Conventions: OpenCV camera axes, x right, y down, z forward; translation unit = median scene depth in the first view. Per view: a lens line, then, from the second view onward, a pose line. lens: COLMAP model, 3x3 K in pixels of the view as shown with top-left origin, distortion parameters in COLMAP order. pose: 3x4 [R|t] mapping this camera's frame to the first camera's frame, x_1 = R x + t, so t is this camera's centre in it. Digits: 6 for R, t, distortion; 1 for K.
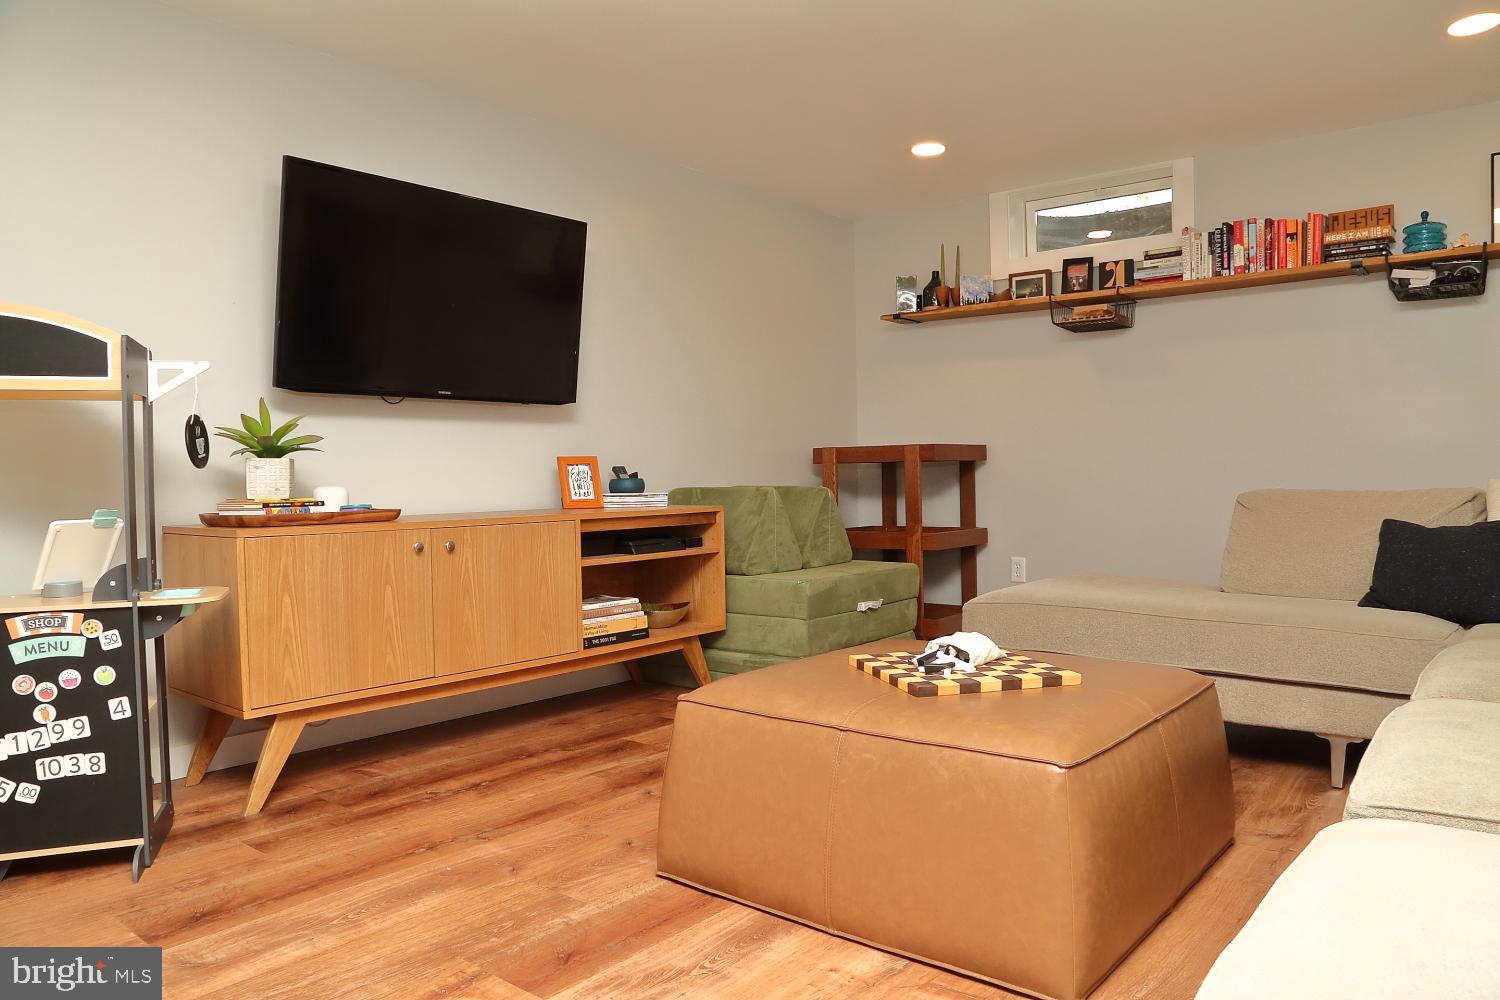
lens RADIAL K [[1028.3, 0, 751.6], [0, 1028.3, 496.4], [0, 0, 1]] dist [-0.090884, 0.026838]
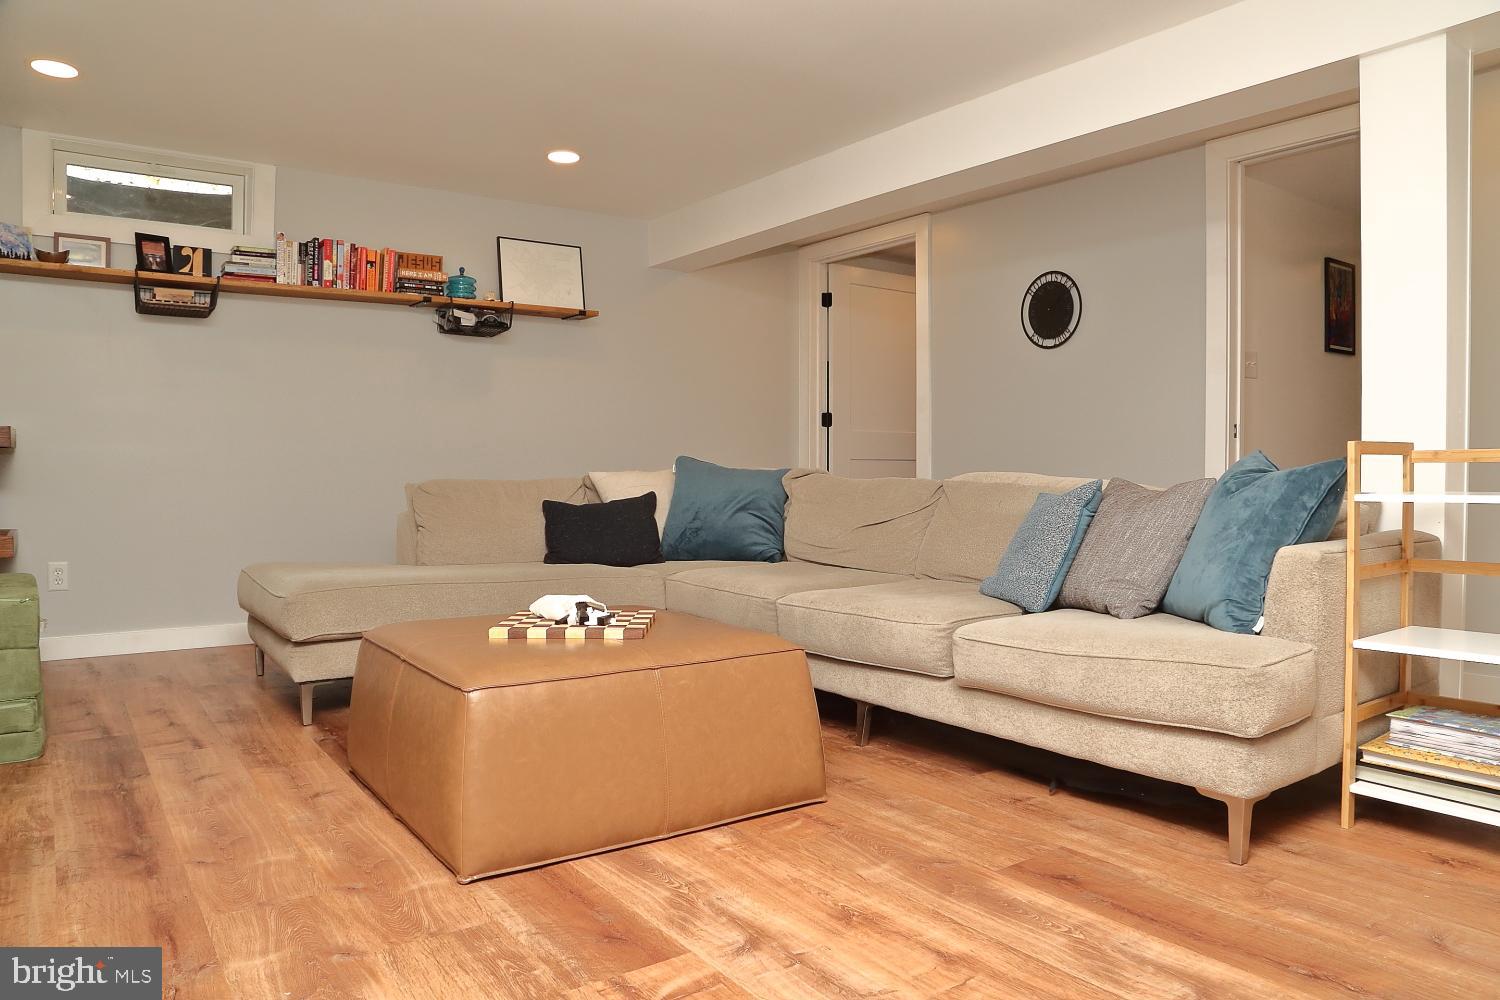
lens RADIAL K [[1028.3, 0, 751.0], [0, 1028.3, 500.5], [0, 0, 1]] dist [-0.090884, 0.026838]
pose [[0.254776, -0.016221, 0.966864, -0.498383], [0.014492, 0.999811, 0.012955, 0.007109], [-0.966891, 0.010711, 0.254963, 0.275343]]
